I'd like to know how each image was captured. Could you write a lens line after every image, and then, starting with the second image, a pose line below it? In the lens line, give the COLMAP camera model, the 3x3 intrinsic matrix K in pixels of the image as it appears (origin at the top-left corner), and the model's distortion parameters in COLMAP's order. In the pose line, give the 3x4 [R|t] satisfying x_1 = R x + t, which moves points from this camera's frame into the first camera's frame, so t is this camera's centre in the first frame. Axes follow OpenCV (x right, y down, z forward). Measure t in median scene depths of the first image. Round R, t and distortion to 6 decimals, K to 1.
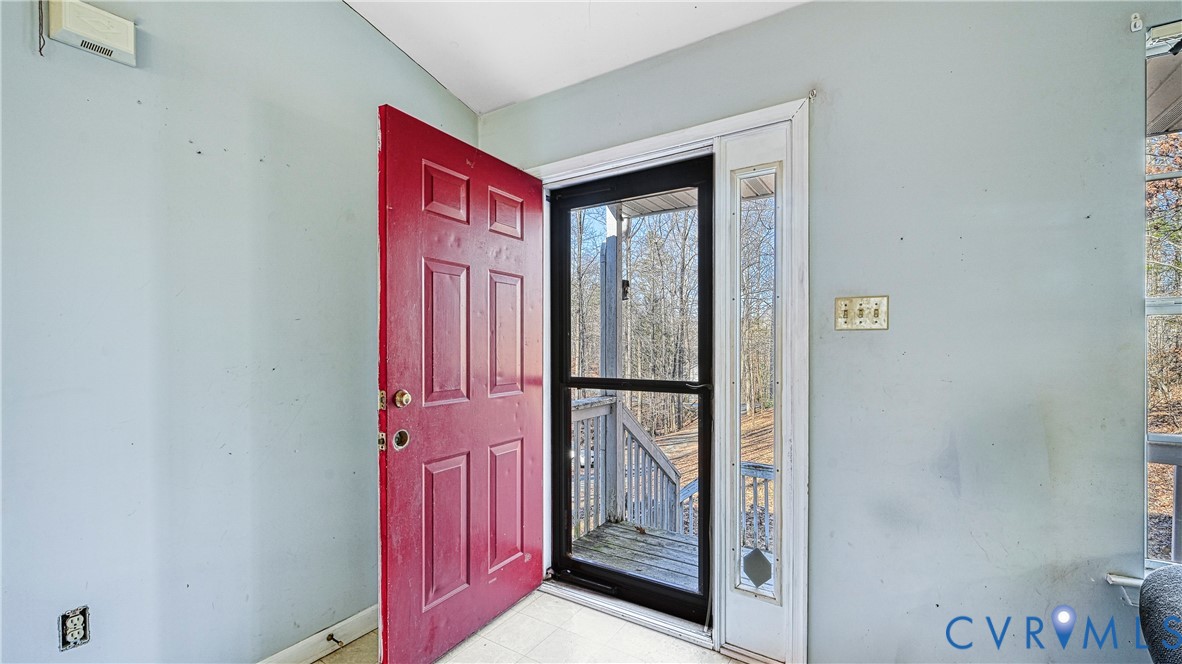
lens RADIAL K [[470.1, 0, 587.3], [0, 470.1, 344.3], [0, 0, 1]] dist [-0.002657, 0.000056]
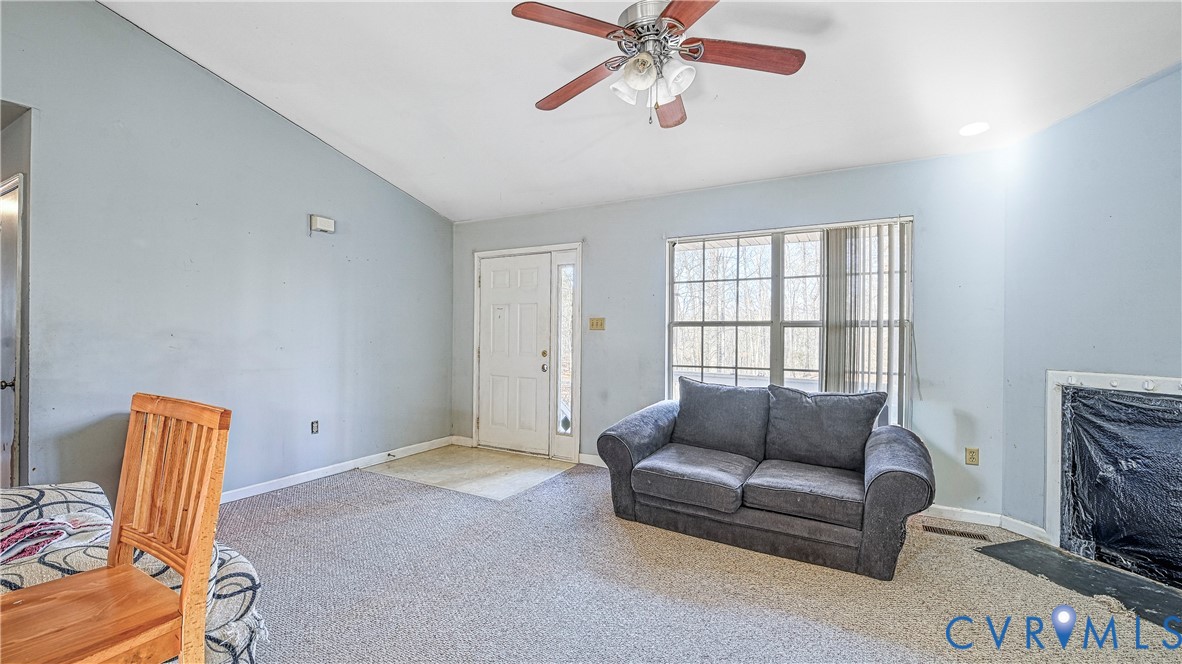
lens RADIAL K [[470.1, 0, 601.6], [0, 470.1, 328.3], [0, 0, 1]] dist [-0.002657, 0.000056]
pose [[0.997060, 0.012089, 0.075659, 0.441726], [-0.011824, 0.999922, -0.003955, -0.030841], [-0.075701, 0.003049, 0.997126, -1.899199]]
